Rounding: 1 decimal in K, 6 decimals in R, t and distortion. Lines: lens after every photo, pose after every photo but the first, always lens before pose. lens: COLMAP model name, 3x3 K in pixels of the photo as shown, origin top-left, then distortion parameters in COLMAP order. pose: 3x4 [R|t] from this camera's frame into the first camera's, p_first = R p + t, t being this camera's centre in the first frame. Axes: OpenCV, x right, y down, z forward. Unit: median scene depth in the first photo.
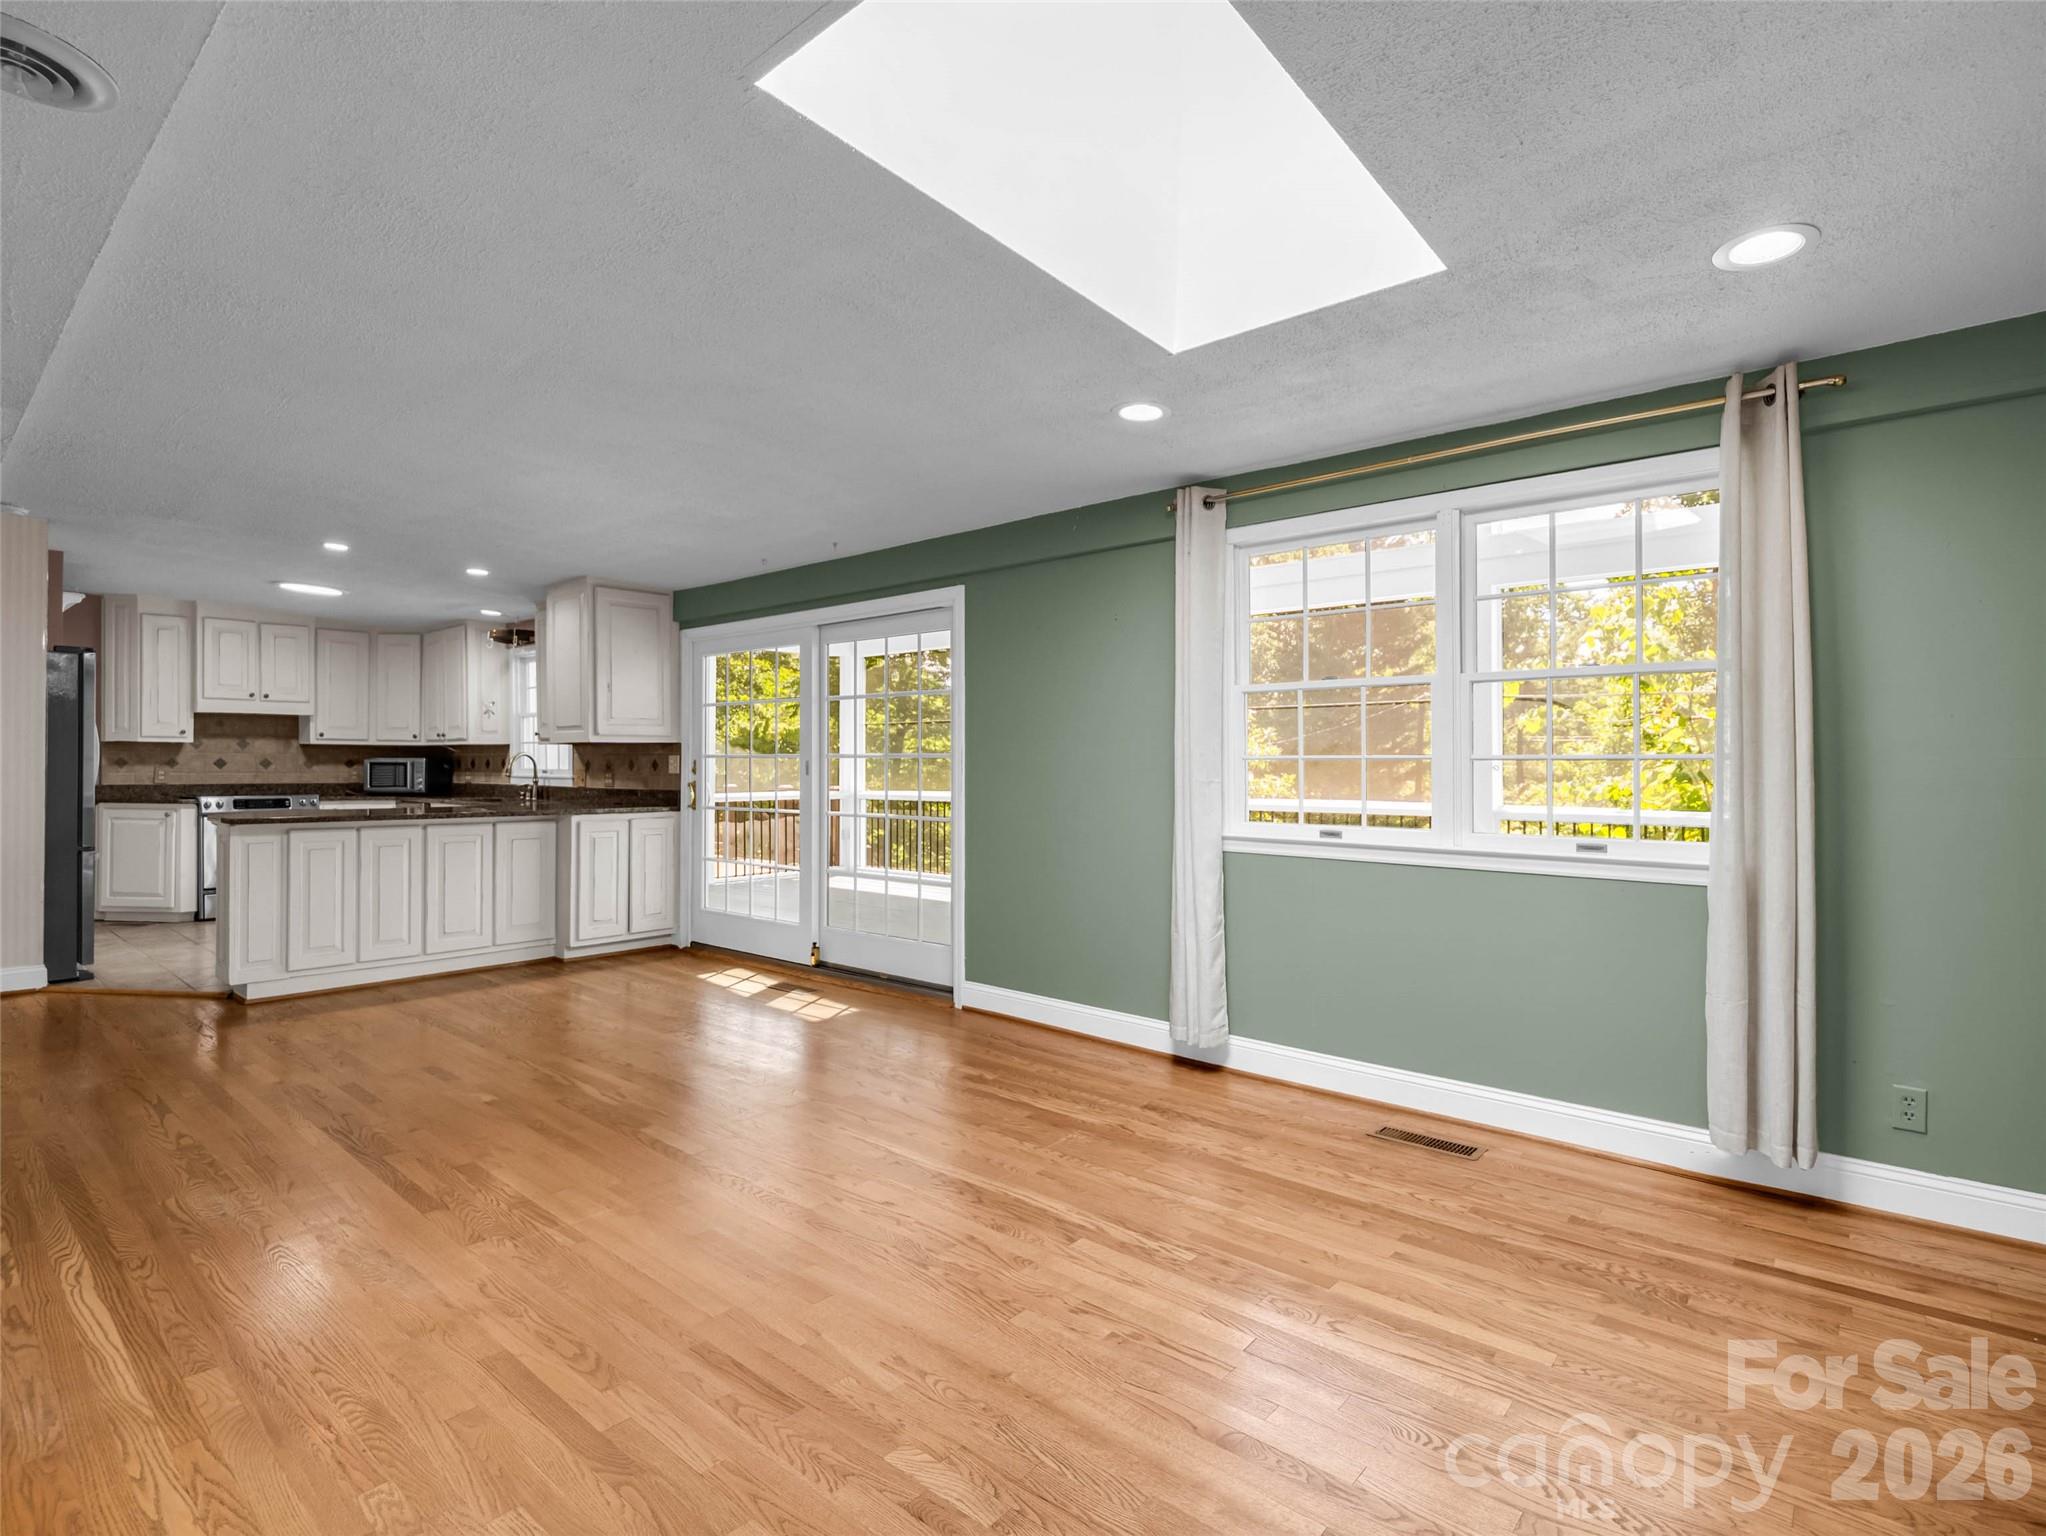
lens RADIAL K [[1040.5, 0, 1029.8], [0, 1040.5, 754.3], [0, 0, 1]] dist [-0.000848, -0.010681]
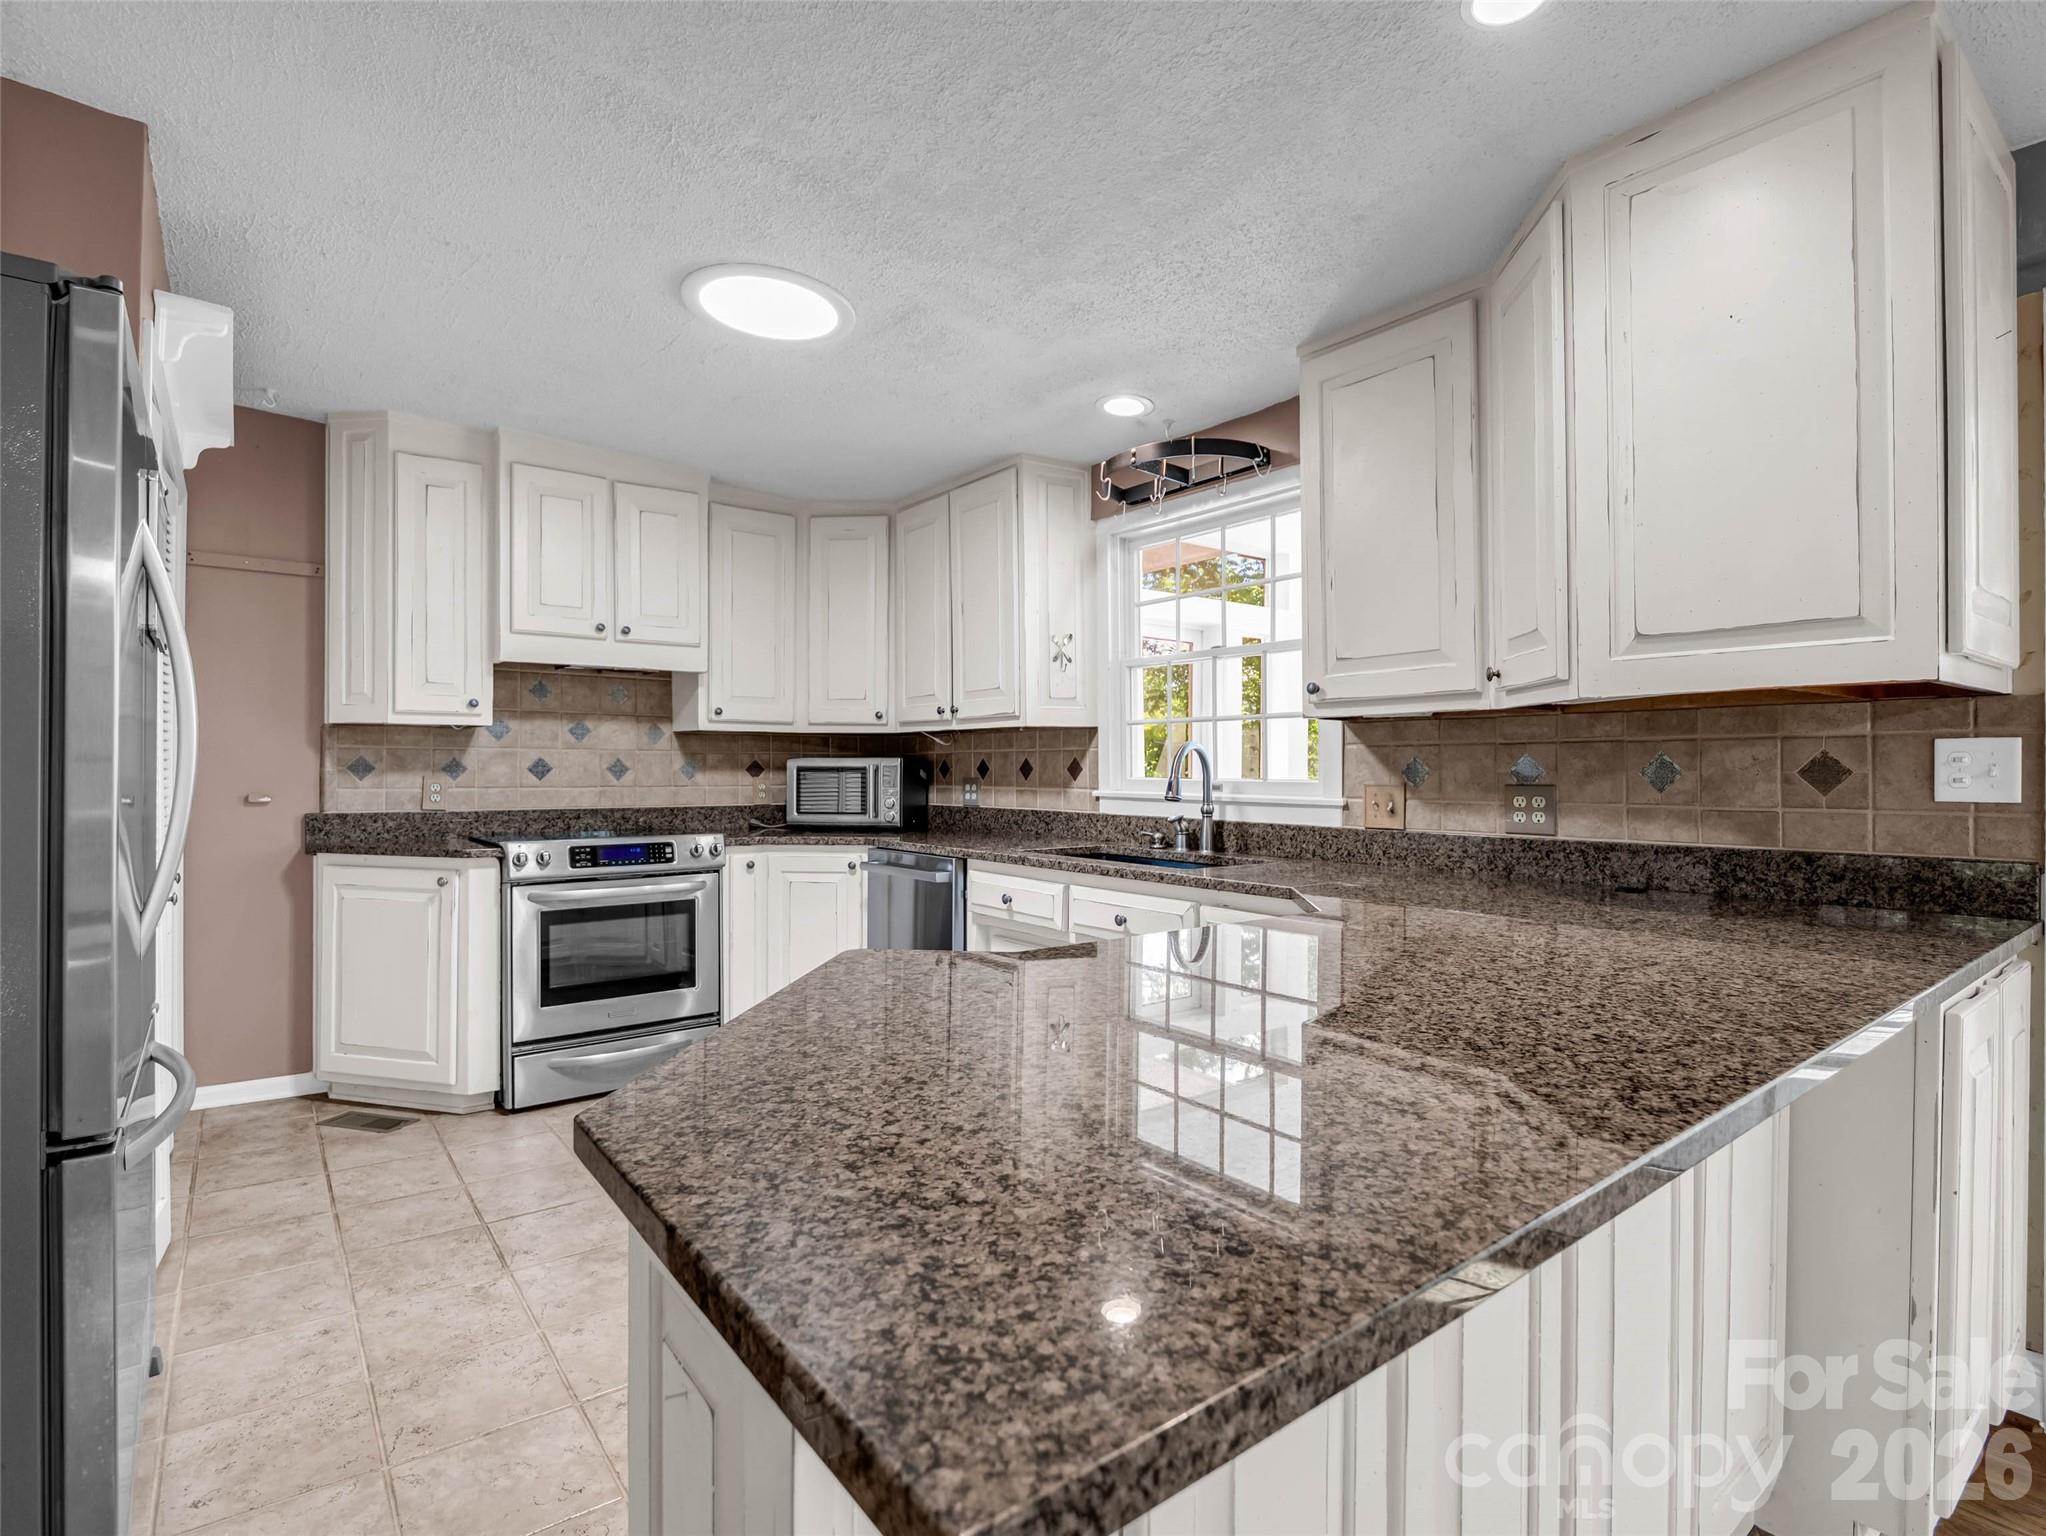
lens RADIAL K [[1040.5, 0, 1029.8], [0, 1040.5, 754.3], [0, 0, 1]] dist [-0.000848, -0.010681]
pose [[0.979264, -0.004197, -0.202545, -0.467184], [0.003155, 0.999980, -0.005466, 0.005463], [0.202564, 0.004714, 0.979258, 0.579250]]
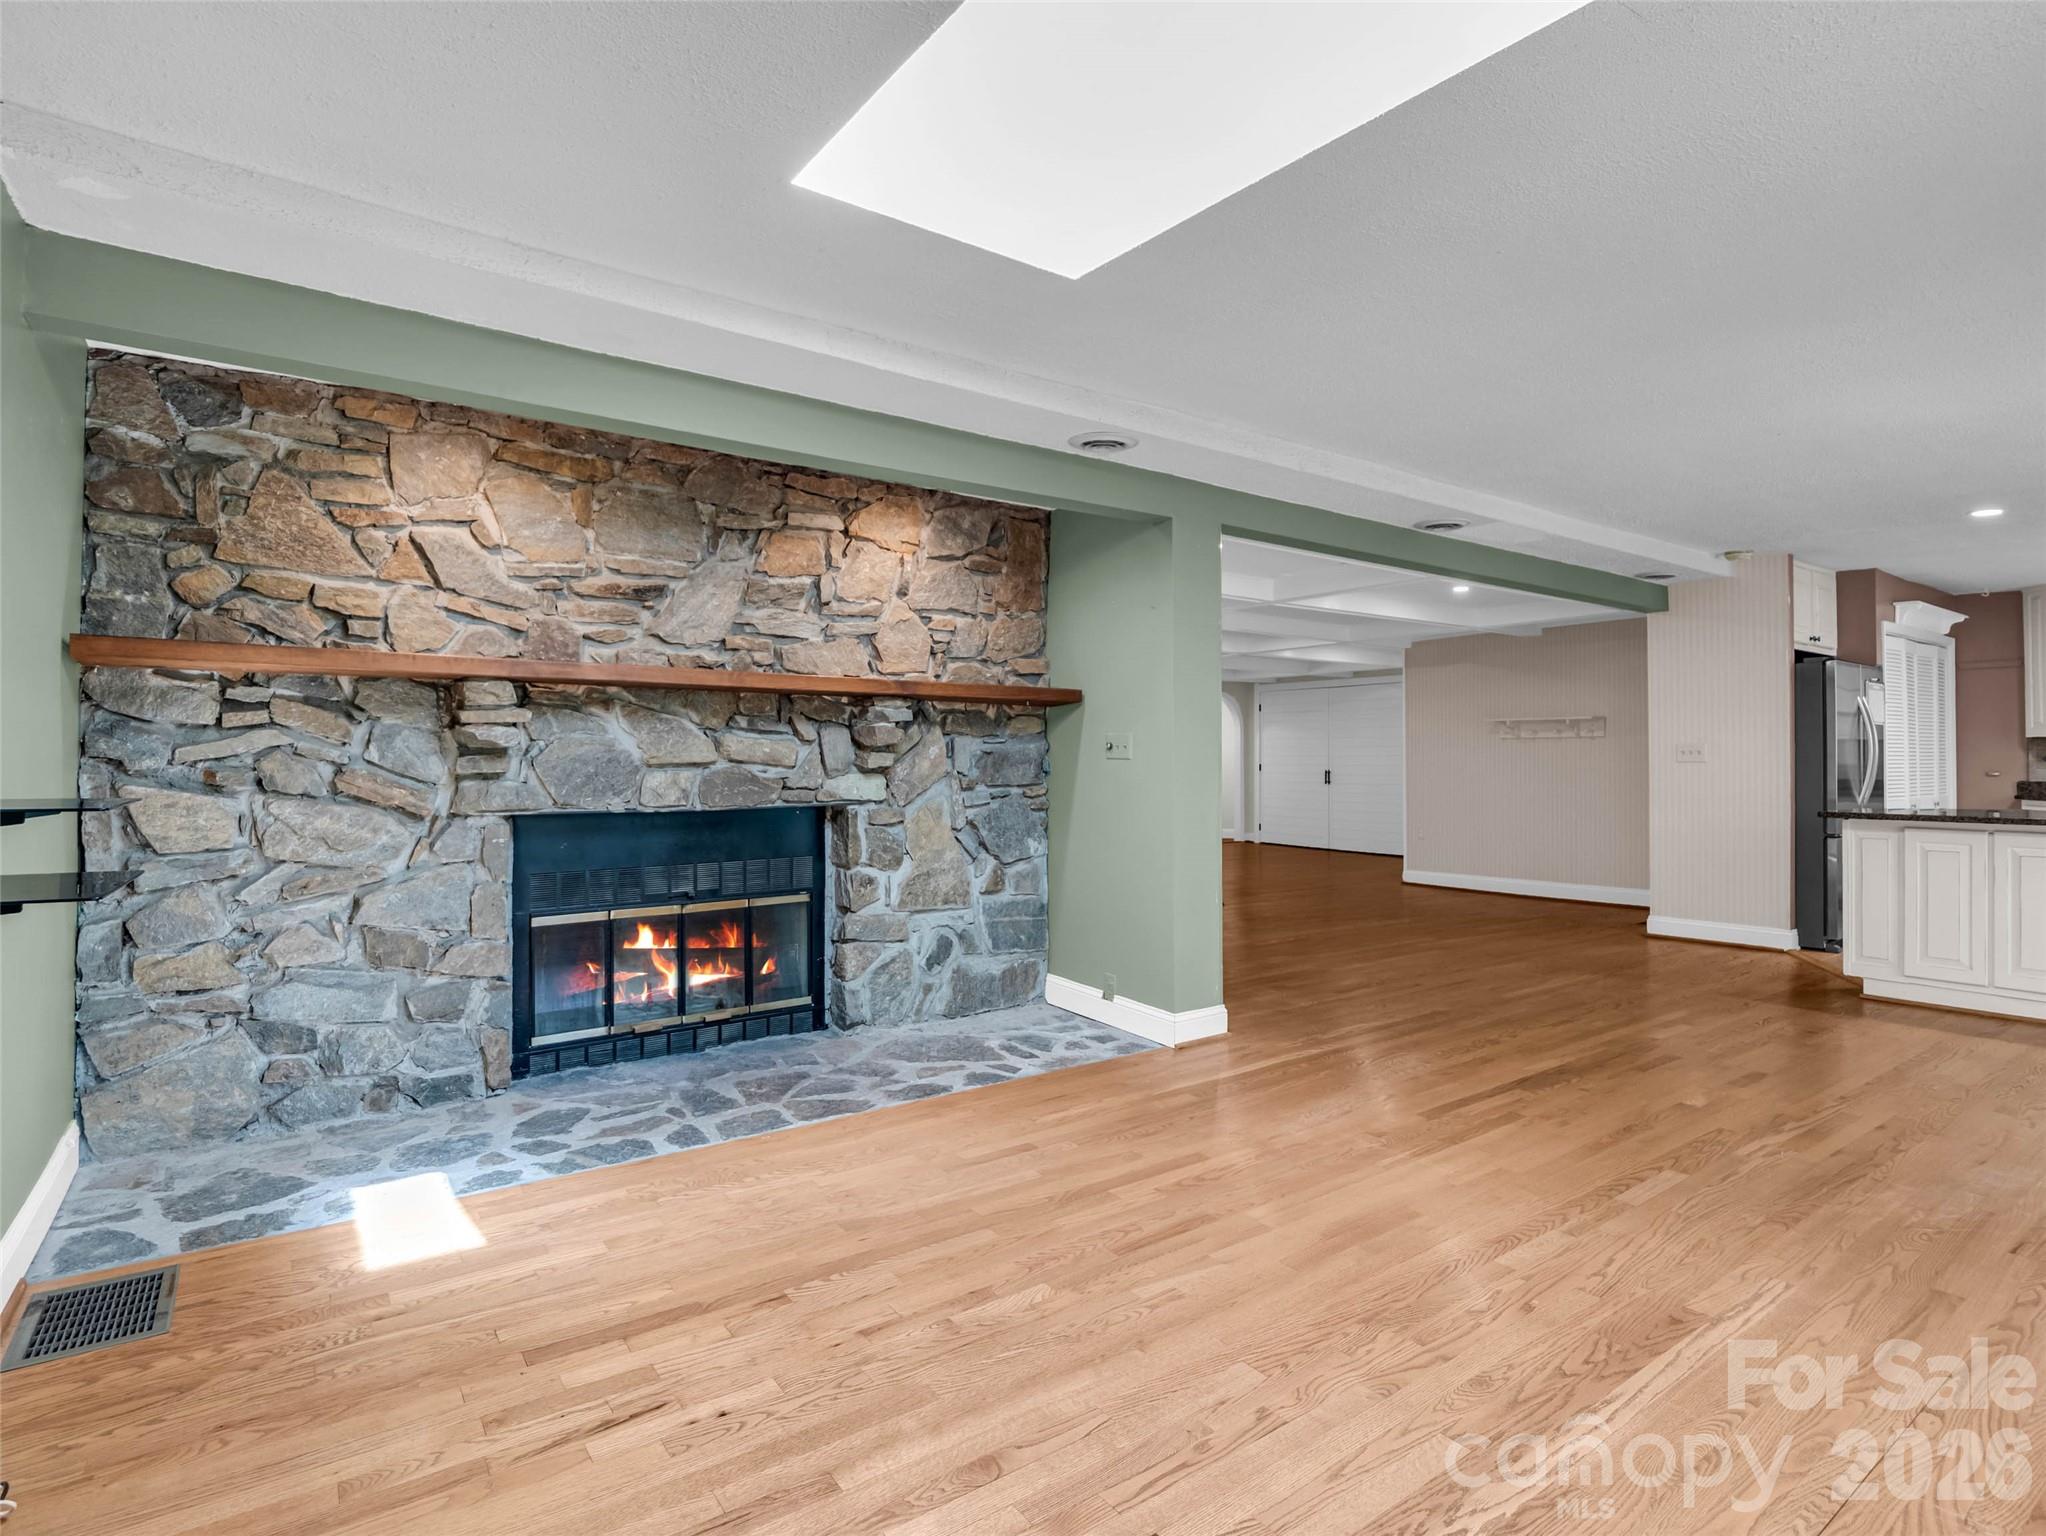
lens RADIAL K [[999.7, 0, 1023.0], [0, 999.7, 768.0], [0, 0, 1]] dist [-0.002393, -0.000679]
pose [[-0.237481, 0.000143, -0.971392, 0.244250], [0.013502, 0.999904, -0.003154, 0.006859], [0.971298, -0.013865, -0.237460, 0.287074]]
